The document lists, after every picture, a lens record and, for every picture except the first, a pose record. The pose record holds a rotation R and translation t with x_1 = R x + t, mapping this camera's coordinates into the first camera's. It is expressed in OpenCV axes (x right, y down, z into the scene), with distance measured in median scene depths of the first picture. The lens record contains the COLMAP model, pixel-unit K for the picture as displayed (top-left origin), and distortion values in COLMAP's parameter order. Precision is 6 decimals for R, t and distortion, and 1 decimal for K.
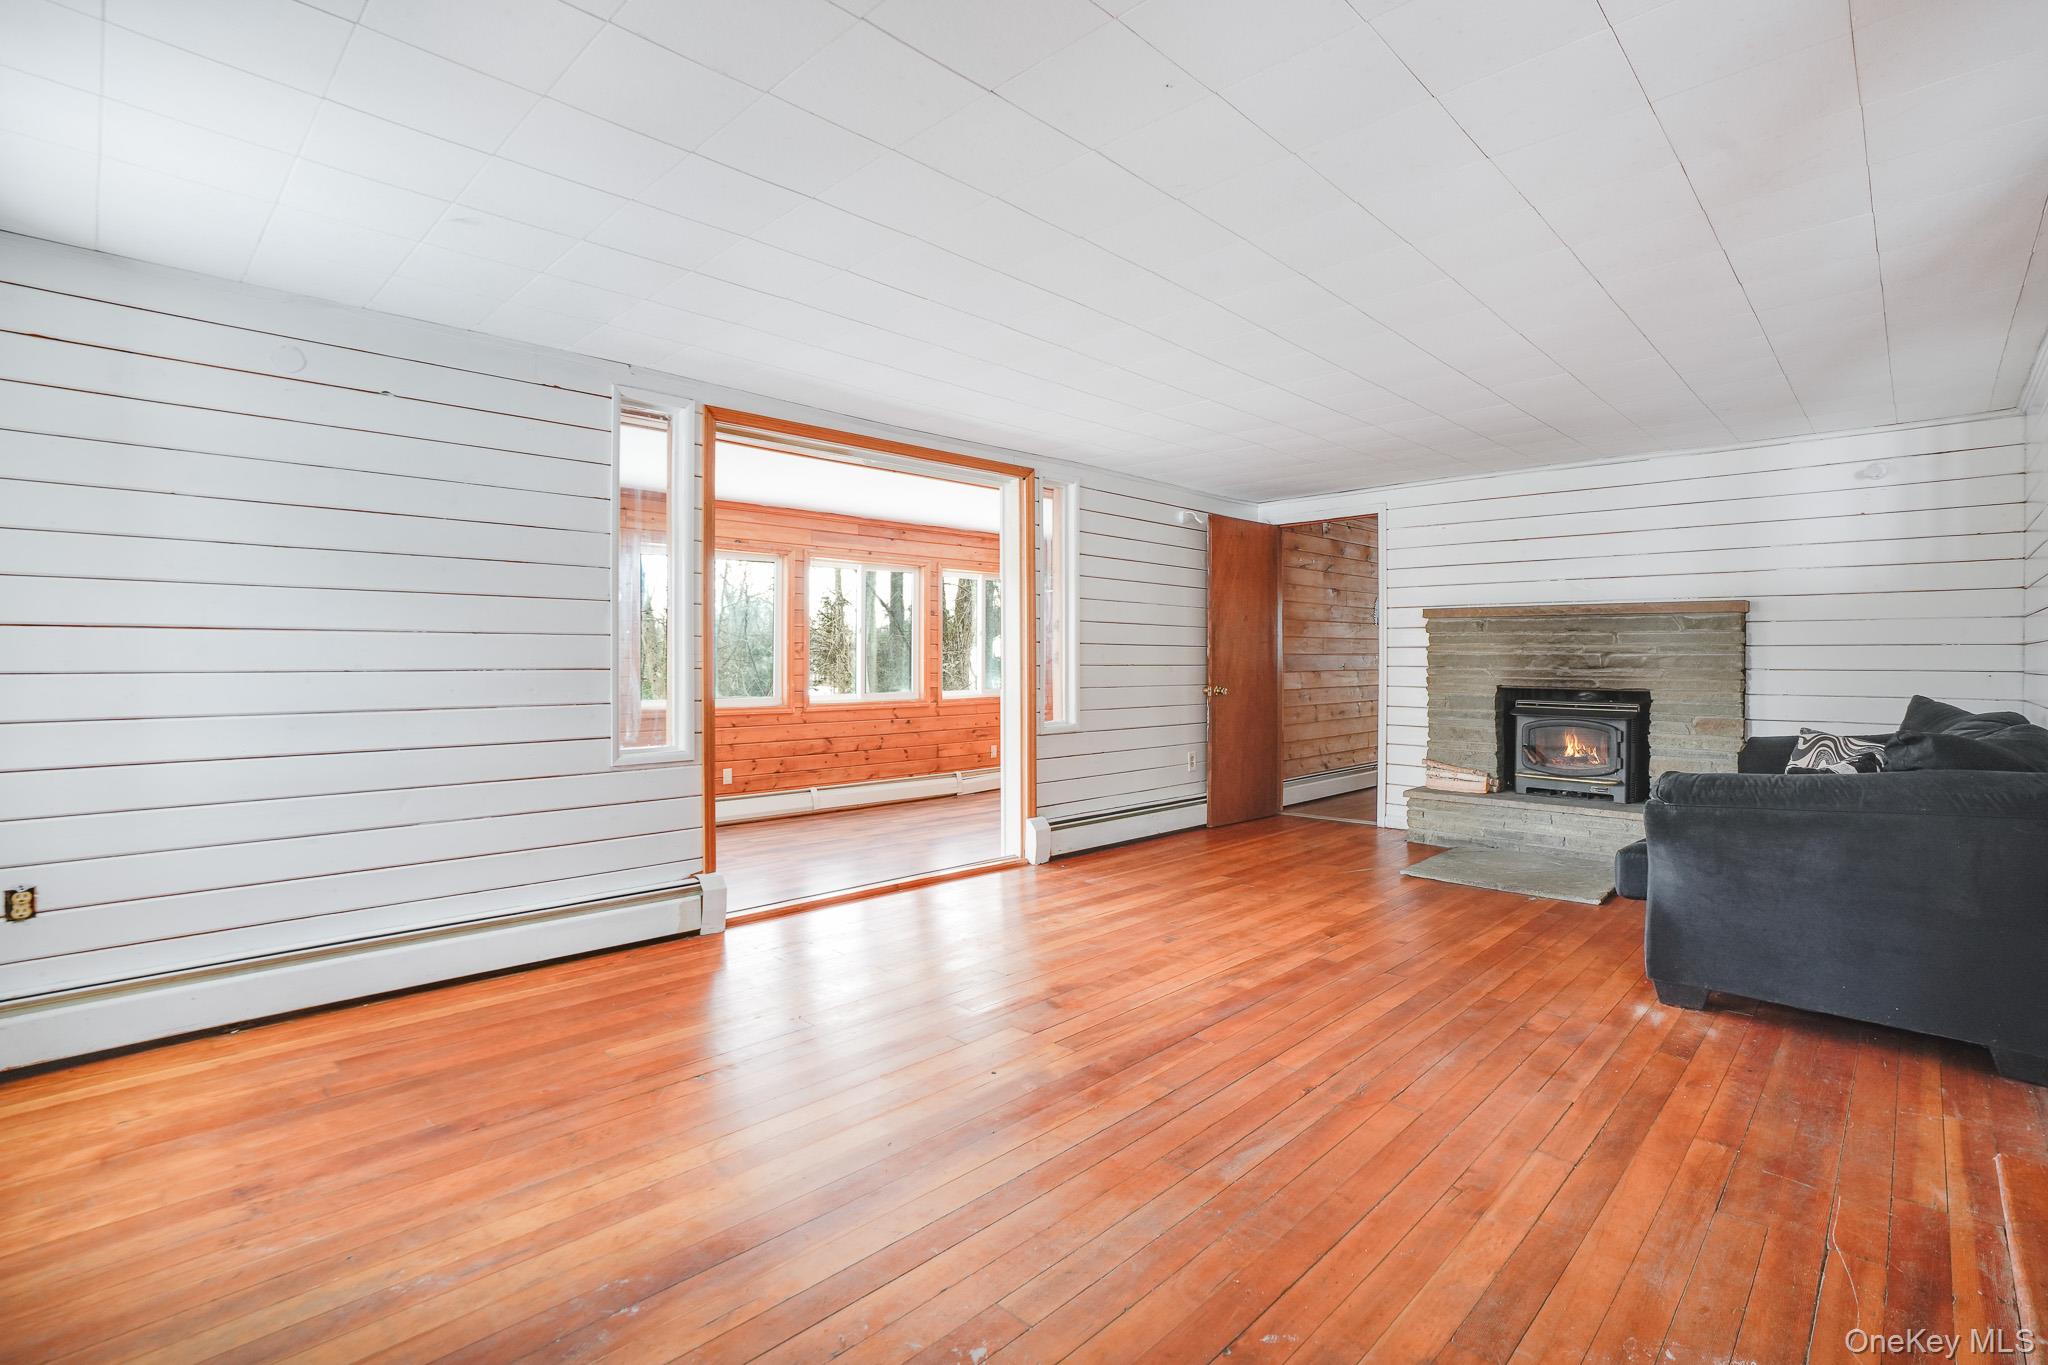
lens RADIAL K [[959.5, 0, 1024.9], [0, 959.5, 667.8], [0, 0, 1]] dist [-0.039114, 0.002282]
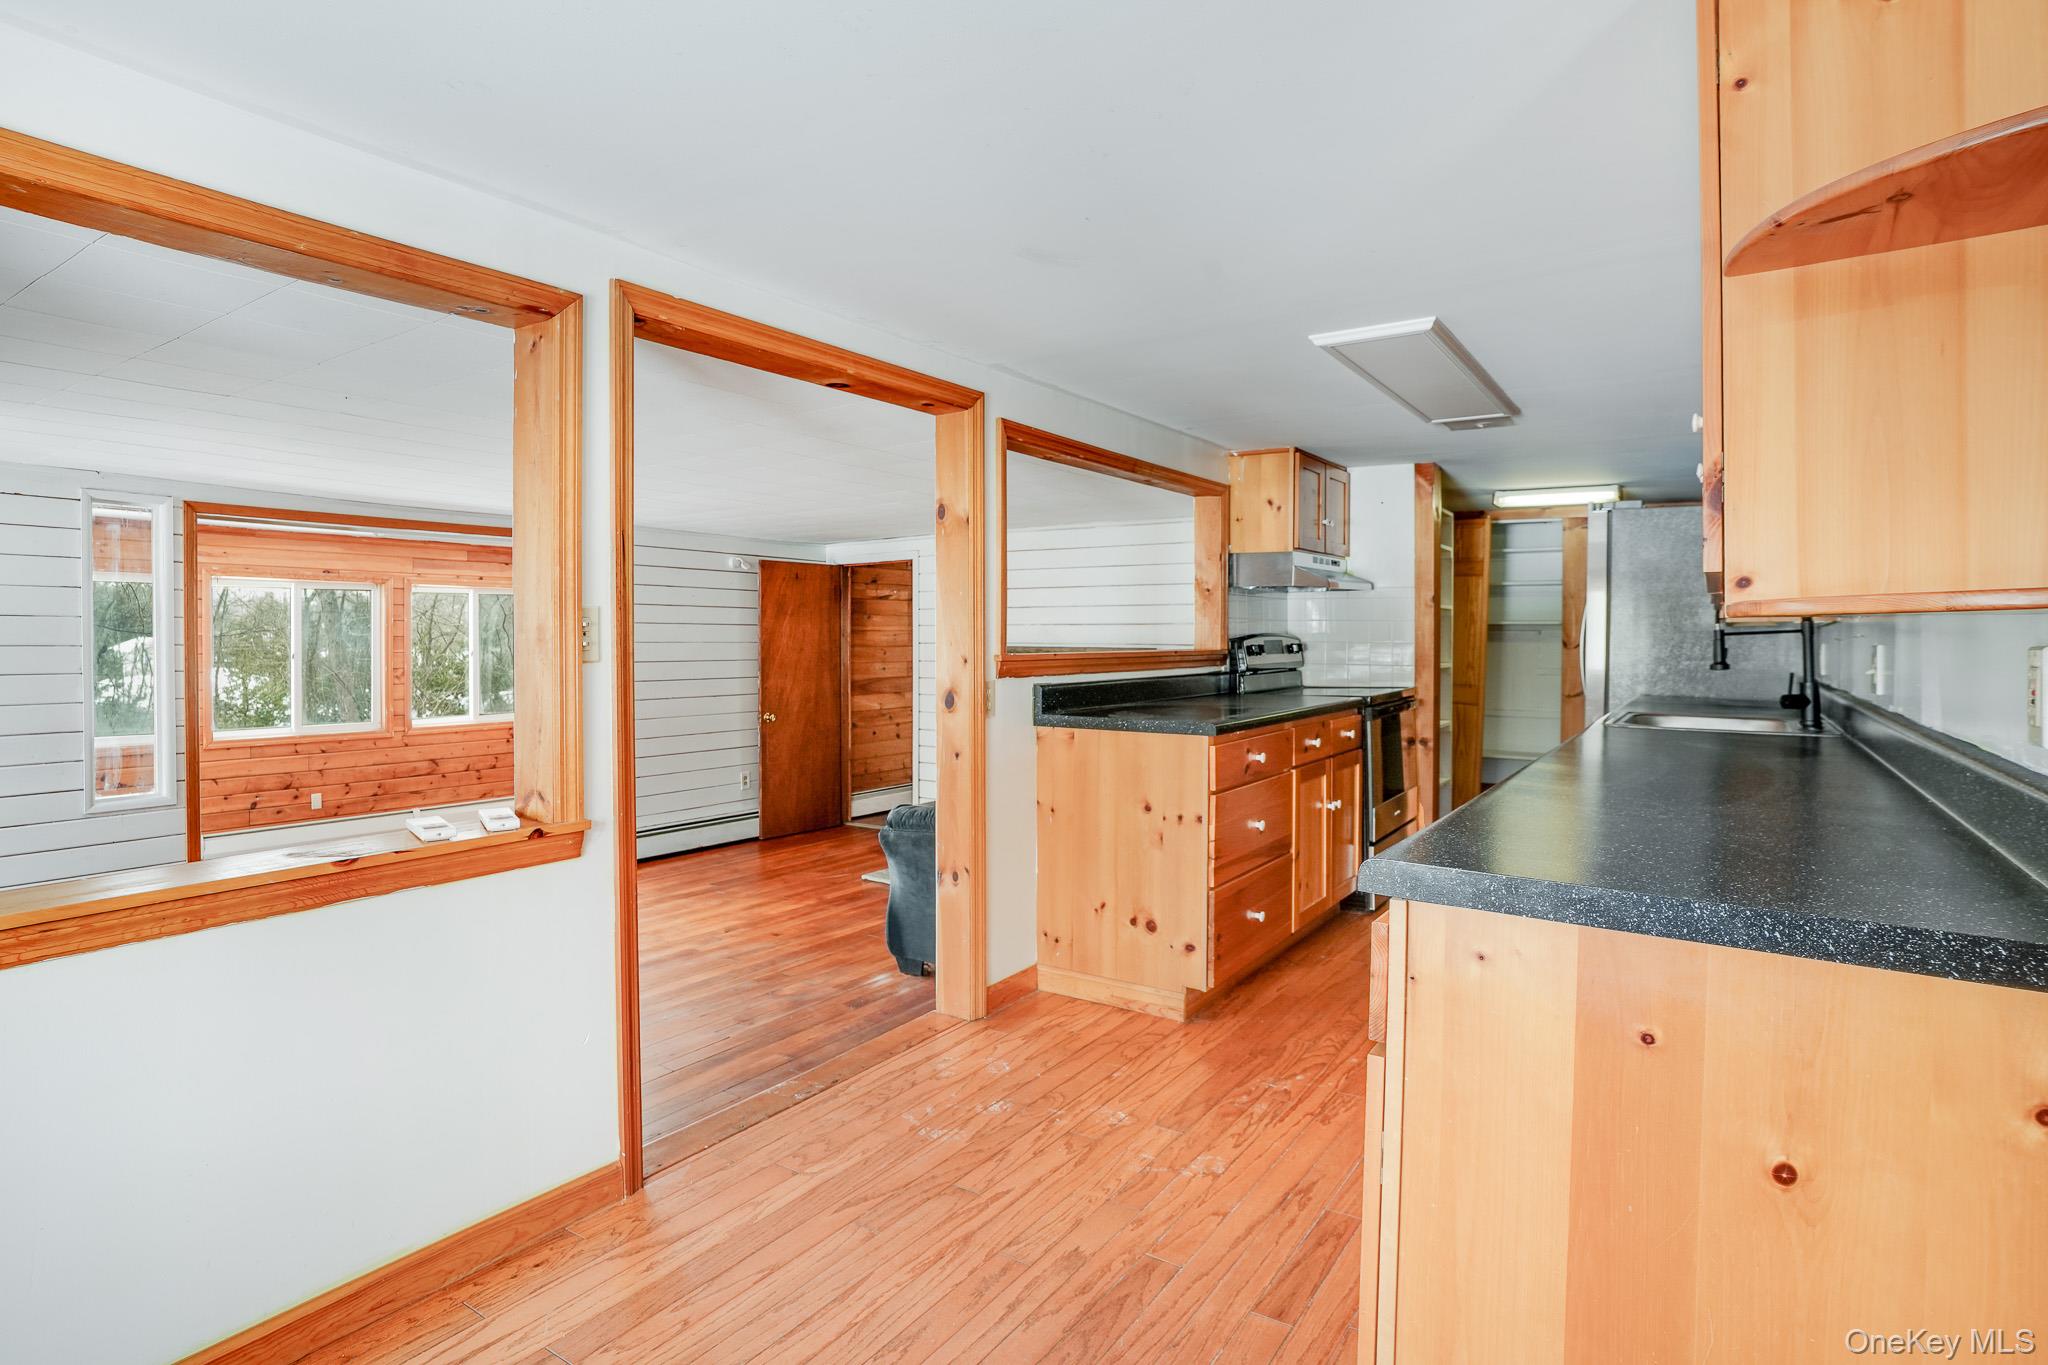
lens RADIAL K [[1063.0, 0, 1009.7], [0, 1063.0, 660.1], [0, 0, 1]] dist [-0.019060, 0.006823]
pose [[0.987974, -0.004105, 0.154567, 0.341057], [0.002205, 0.999920, 0.012468, -0.068979], [-0.154606, -0.011977, 0.987904, -0.320713]]
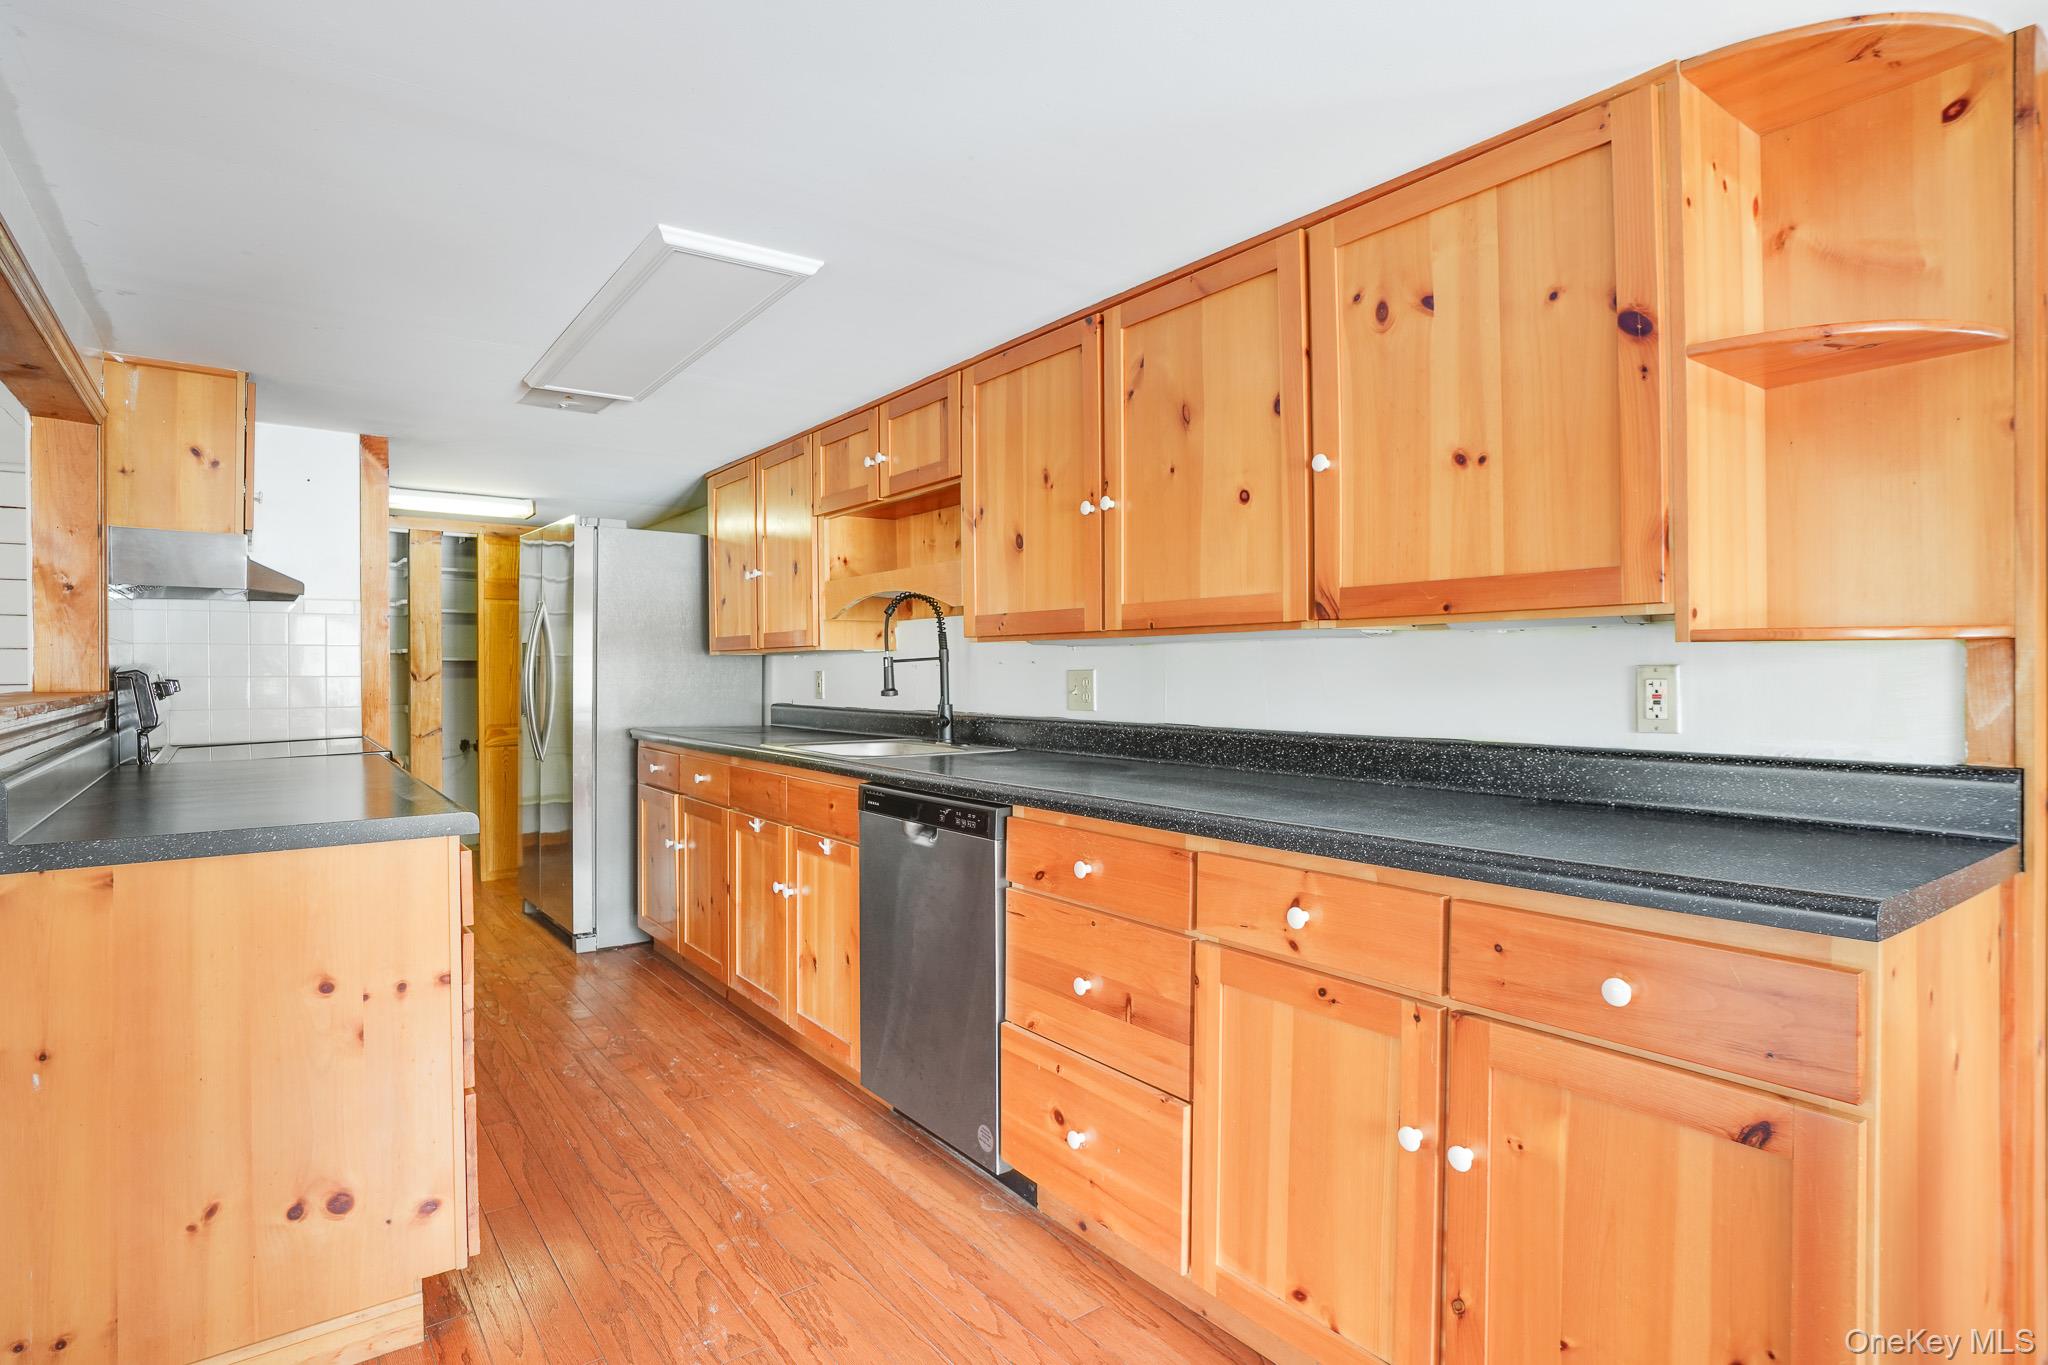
lens RADIAL K [[1063.0, 0, 1001.8], [0, 1063.0, 681.5], [0, 0, 1]] dist [-0.019060, 0.006823]
pose [[0.182570, -0.017600, 0.983035, 0.231029], [0.016687, 0.999751, 0.014800, -0.071460], [-0.983051, 0.013702, 0.182818, 0.016015]]
